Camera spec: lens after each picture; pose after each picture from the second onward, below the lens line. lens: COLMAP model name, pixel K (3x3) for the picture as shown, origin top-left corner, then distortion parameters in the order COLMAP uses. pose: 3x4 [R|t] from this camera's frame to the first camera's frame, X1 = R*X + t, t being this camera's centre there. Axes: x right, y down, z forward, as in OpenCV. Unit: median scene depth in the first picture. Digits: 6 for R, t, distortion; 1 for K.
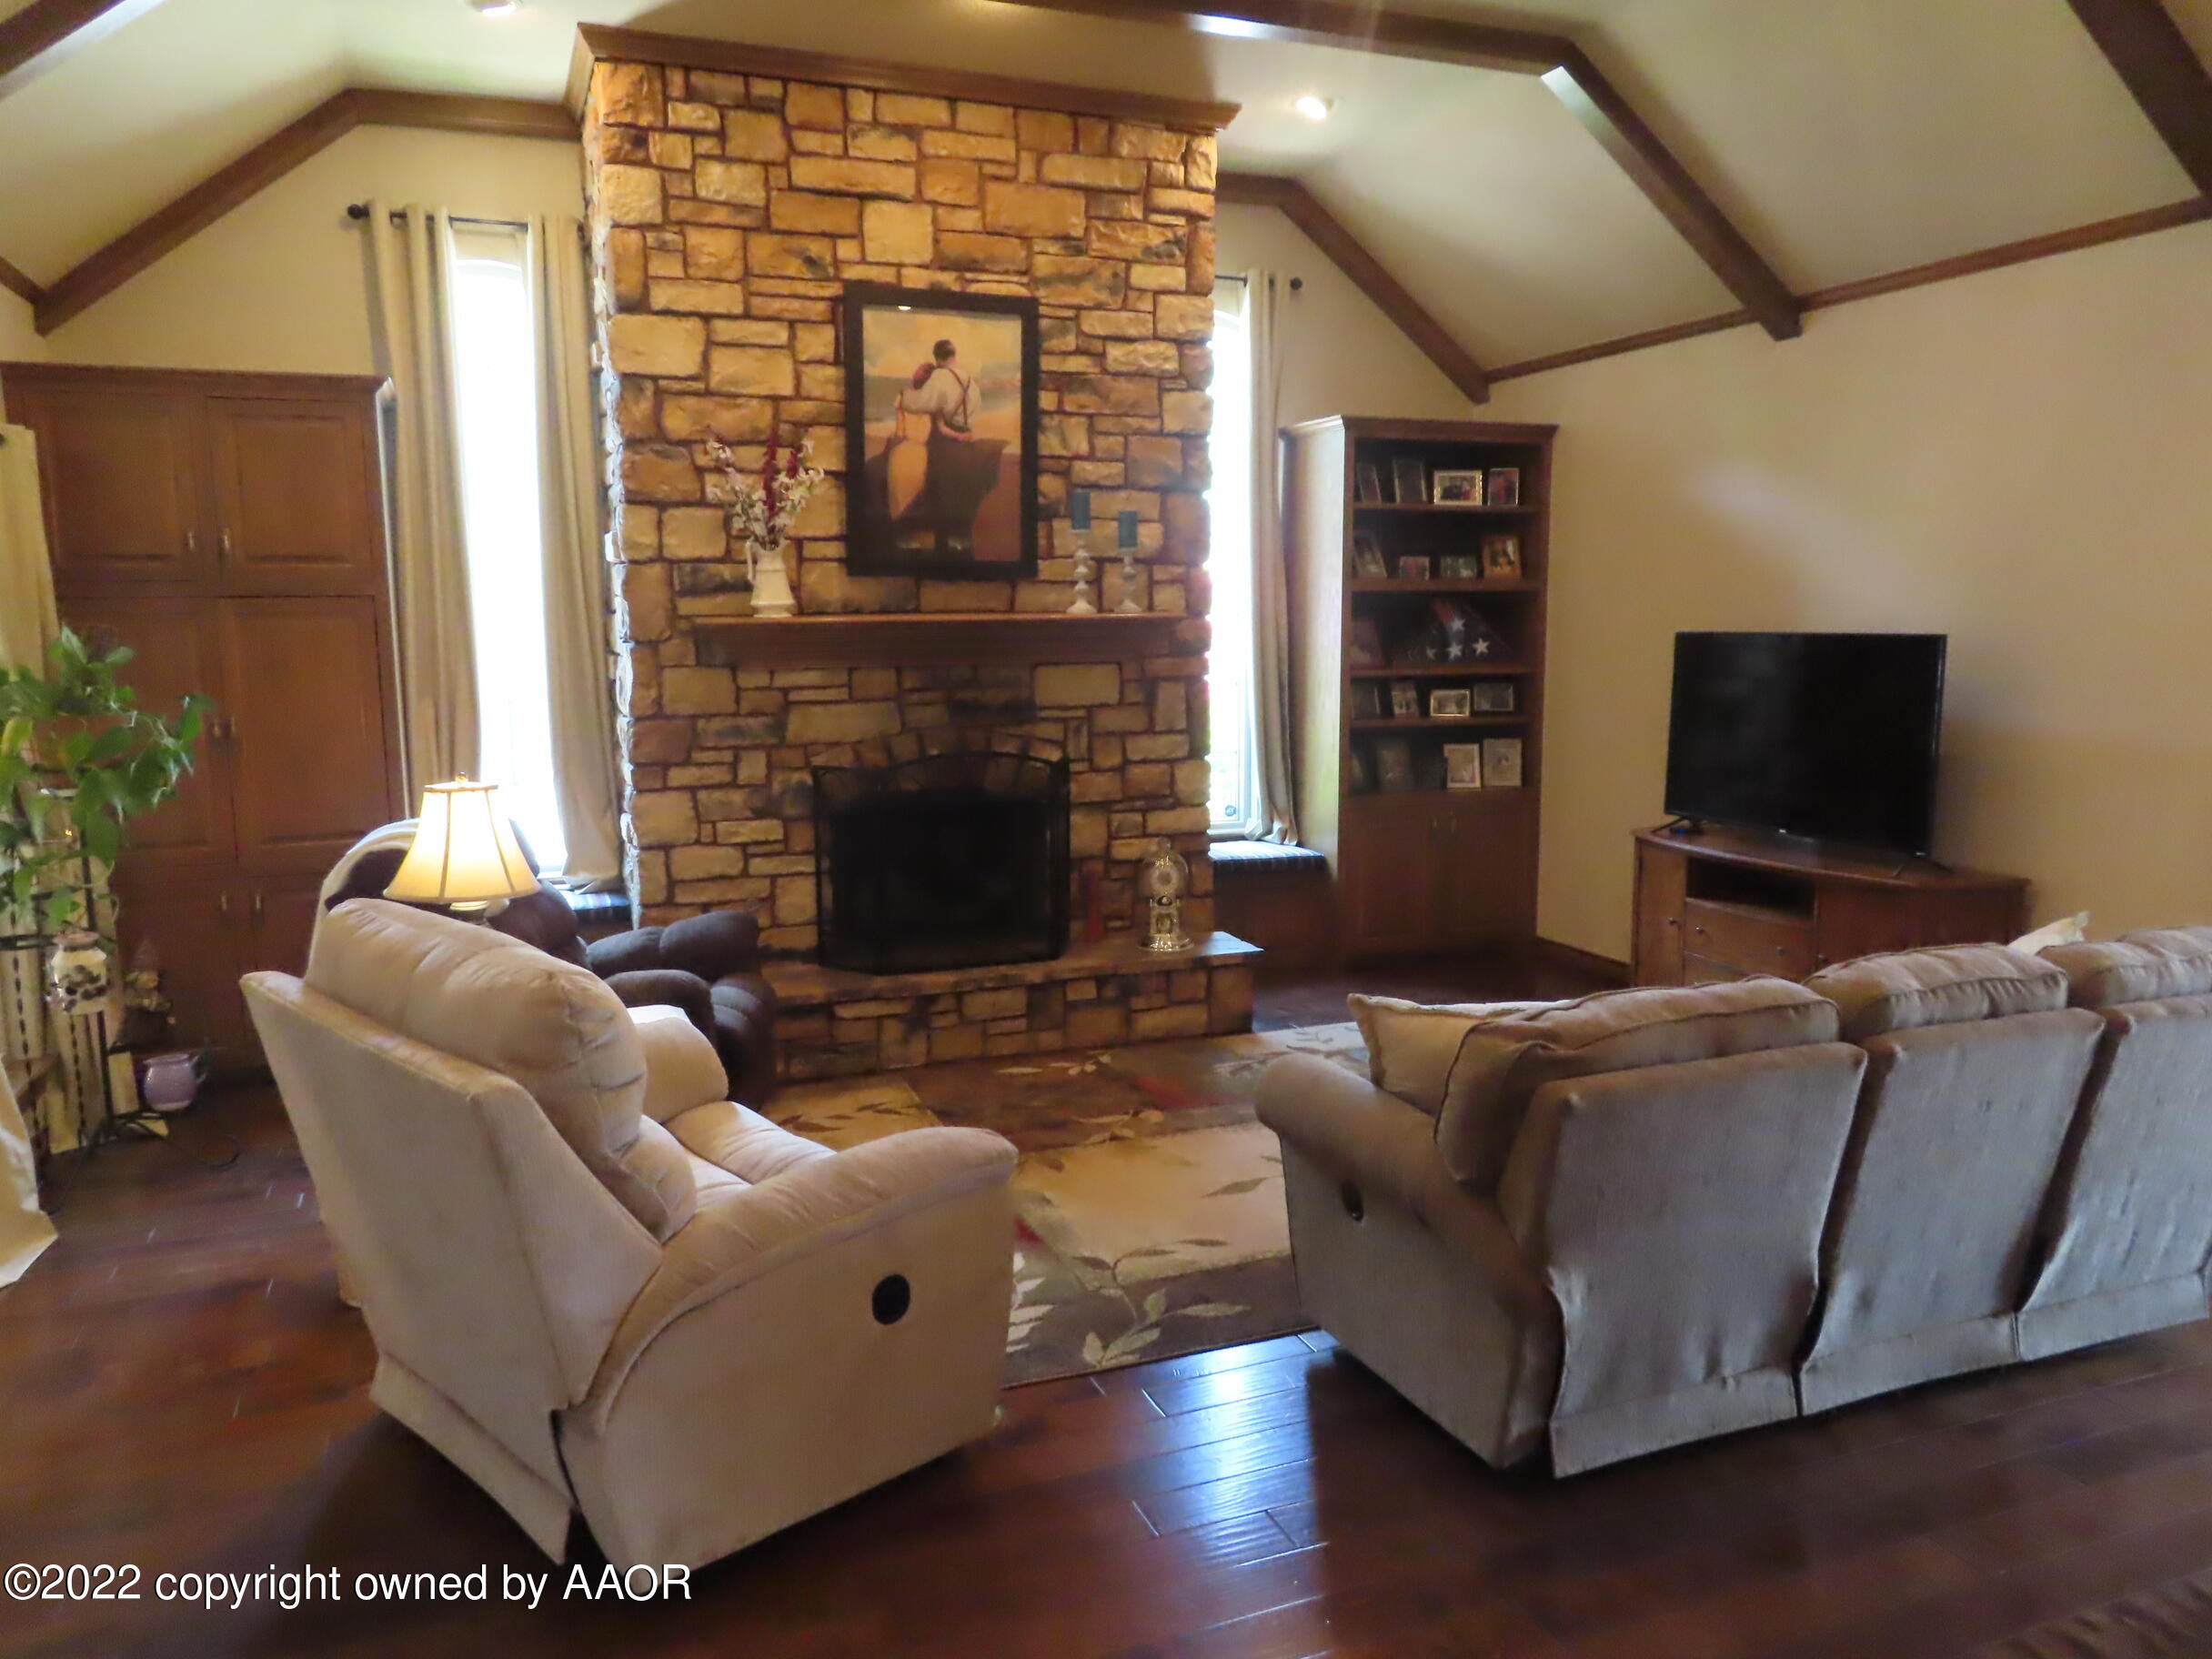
lens RADIAL K [[1597.6, 0, 1102.2], [0, 1597.6, 833.6], [0, 0, 1]] dist [0.003078, 0.002556]
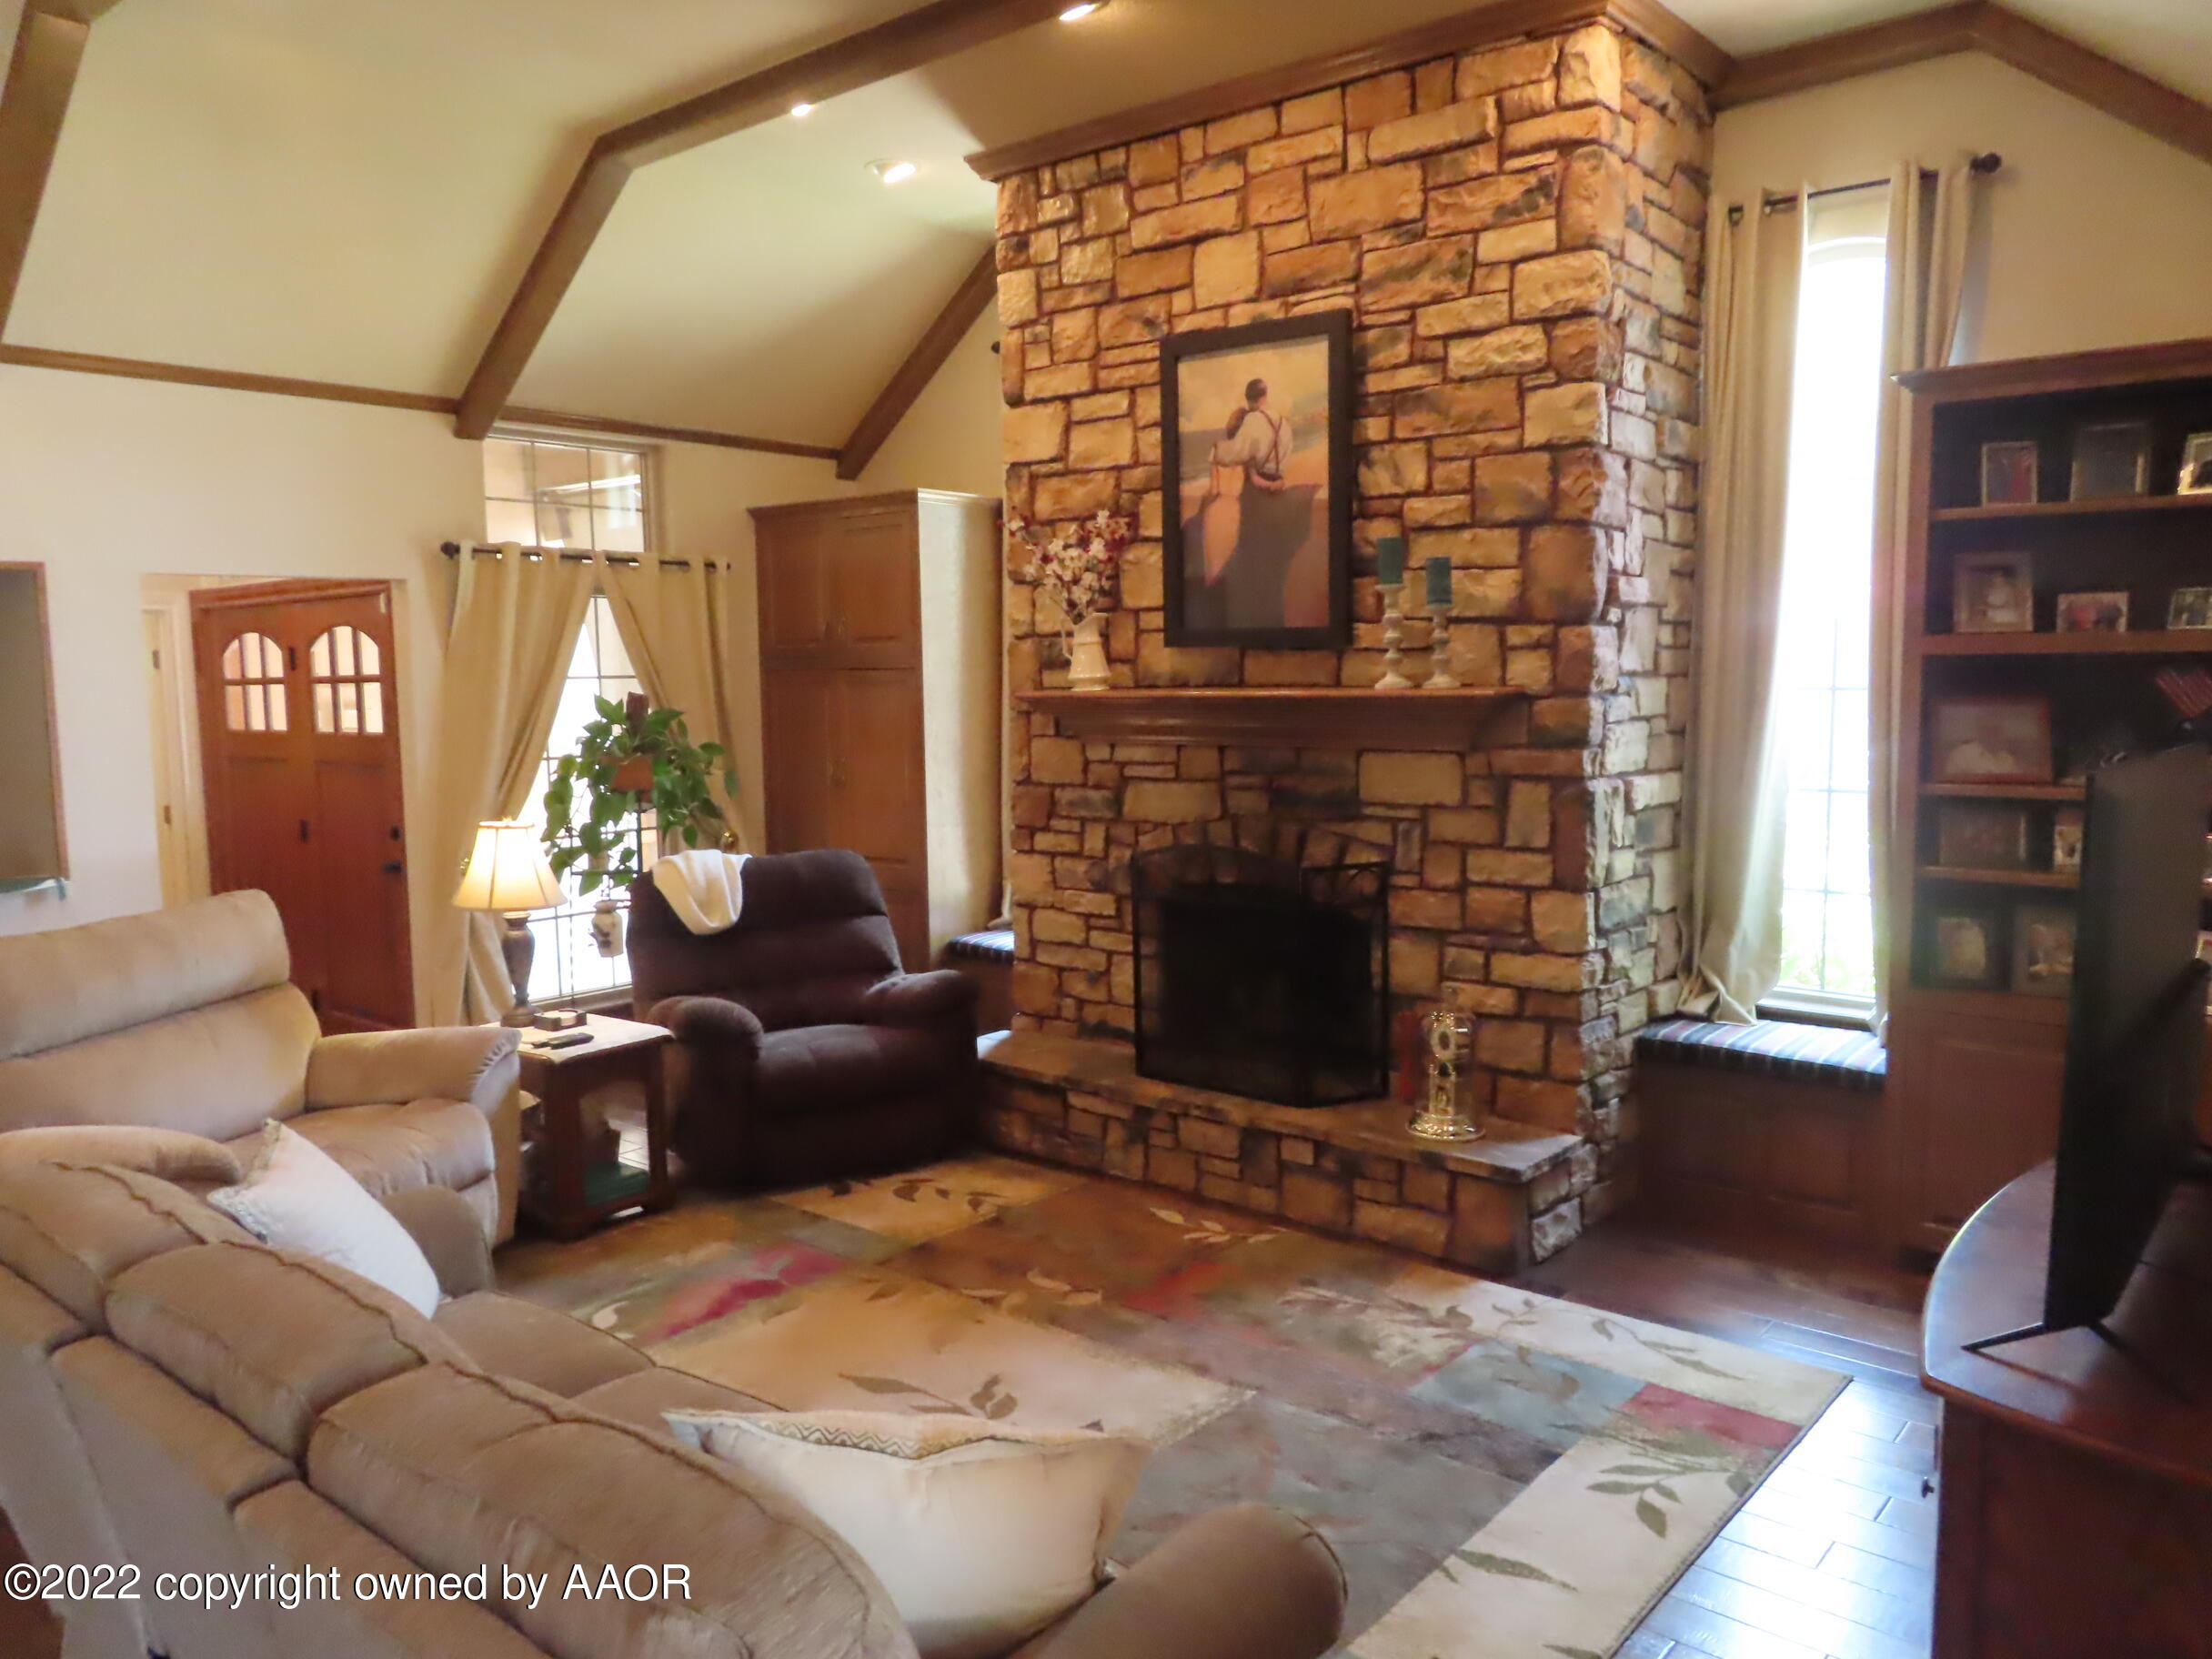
lens RADIAL K [[1597.6, 0, 1109.1], [0, 1597.6, 833.1], [0, 0, 1]] dist [0.003078, 0.002556]
pose [[0.480833, 0.091979, -0.871975, 0.649634], [-0.115237, 0.992486, 0.041146, -0.086883], [0.869207, 0.080699, 0.487819, 0.516975]]
